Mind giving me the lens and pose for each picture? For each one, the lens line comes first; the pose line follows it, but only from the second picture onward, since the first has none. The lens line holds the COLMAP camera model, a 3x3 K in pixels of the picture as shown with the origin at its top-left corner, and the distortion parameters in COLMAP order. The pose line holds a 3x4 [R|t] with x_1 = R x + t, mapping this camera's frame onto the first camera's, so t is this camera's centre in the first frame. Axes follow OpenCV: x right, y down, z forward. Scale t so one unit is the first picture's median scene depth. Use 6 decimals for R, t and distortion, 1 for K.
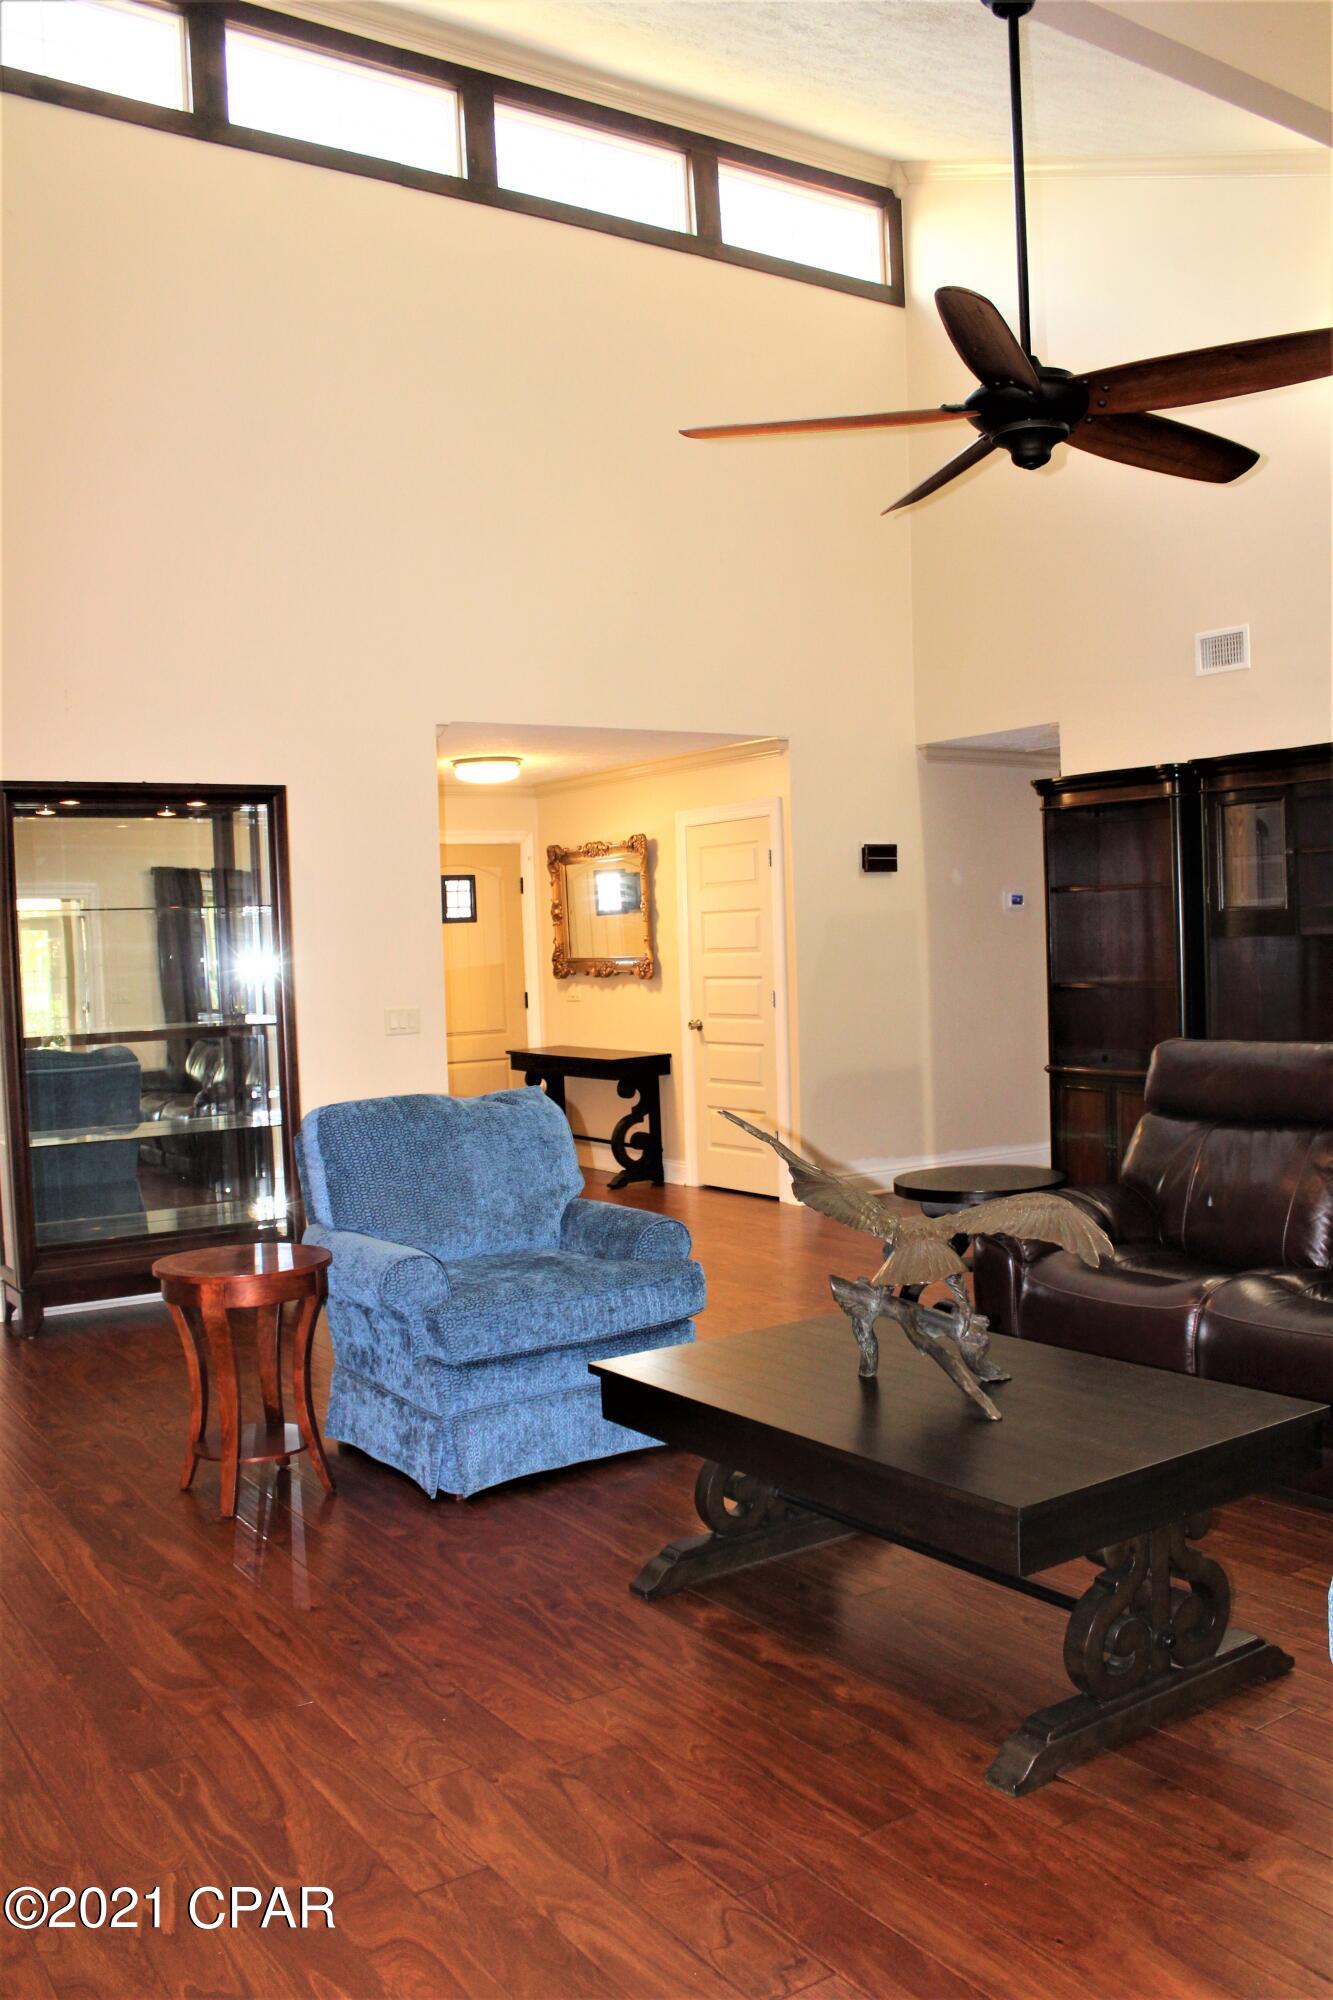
lens RADIAL K [[1663.8, 0, 659.9], [0, 1663.8, 1001.9], [0, 0, 1]] dist [-0.154229, 0.127208]
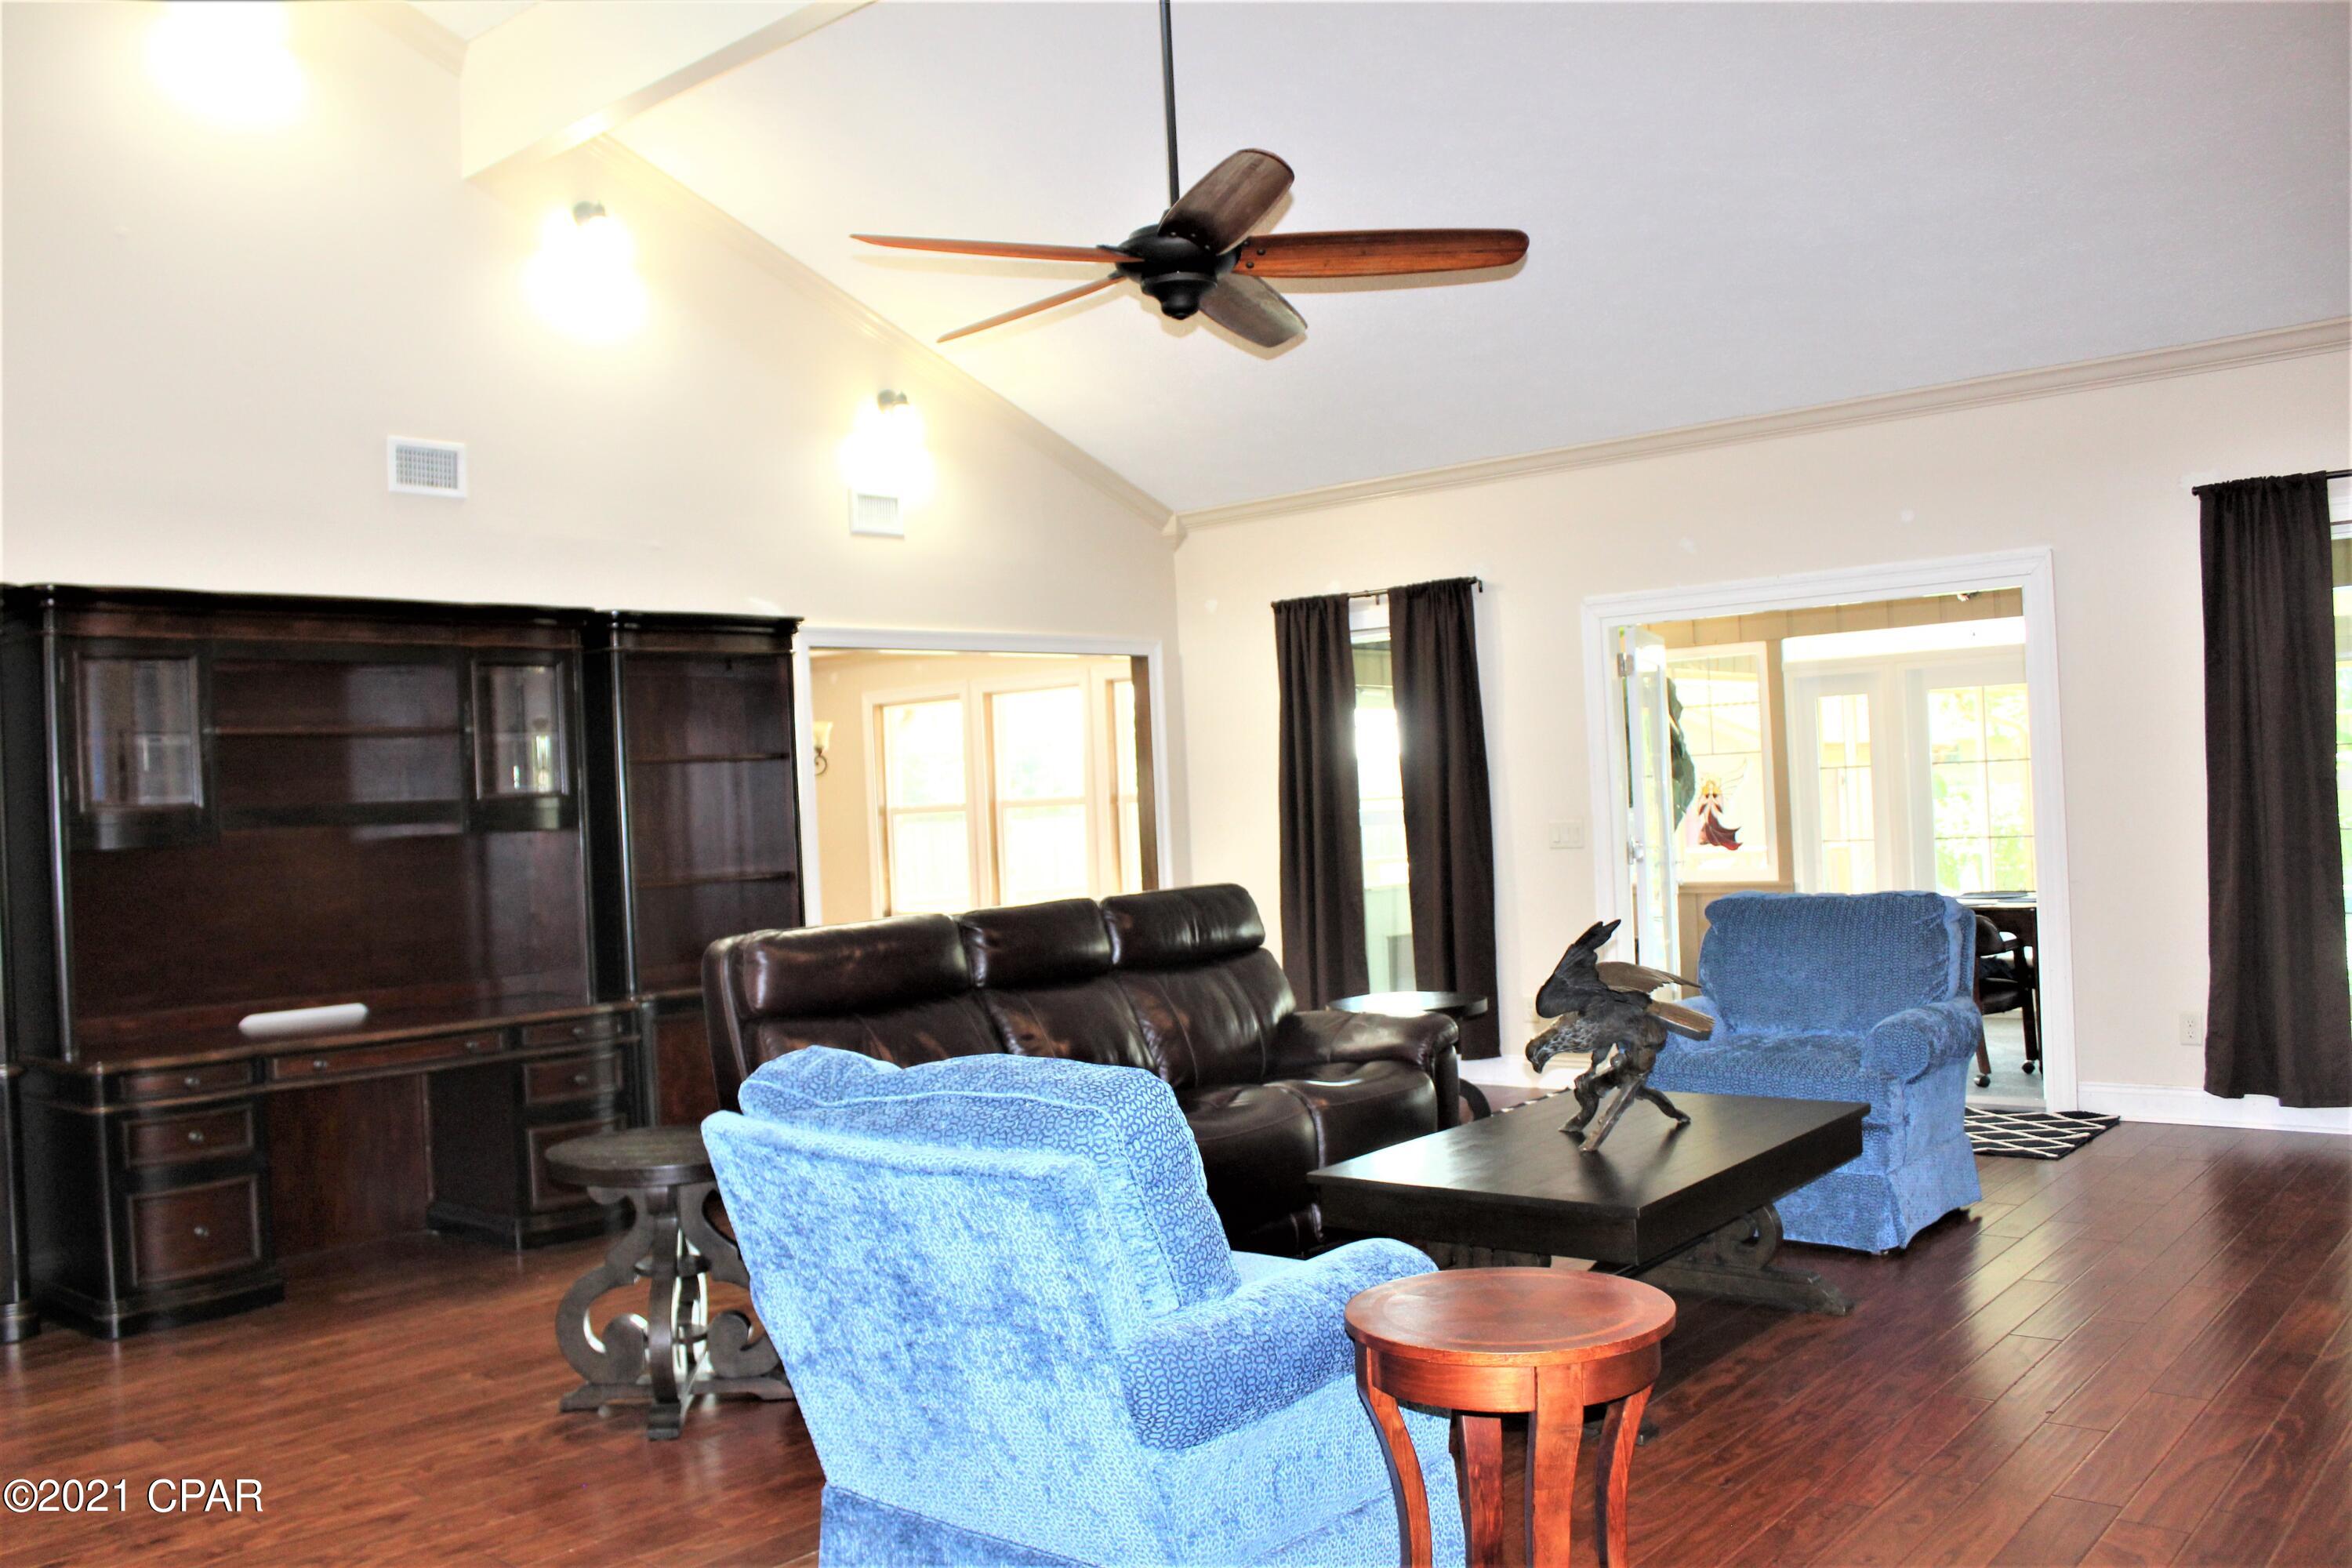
lens RADIAL K [[1956.7, 0, 1167.0], [0, 1956.7, 786.3], [0, 0, 1]] dist [-0.154229, 0.127208]
pose [[-0.260333, 0.054913, 0.963956, -1.109009], [0.101778, 0.994380, -0.029160, -0.005305], [-0.960140, 0.090518, -0.264459, 1.660904]]
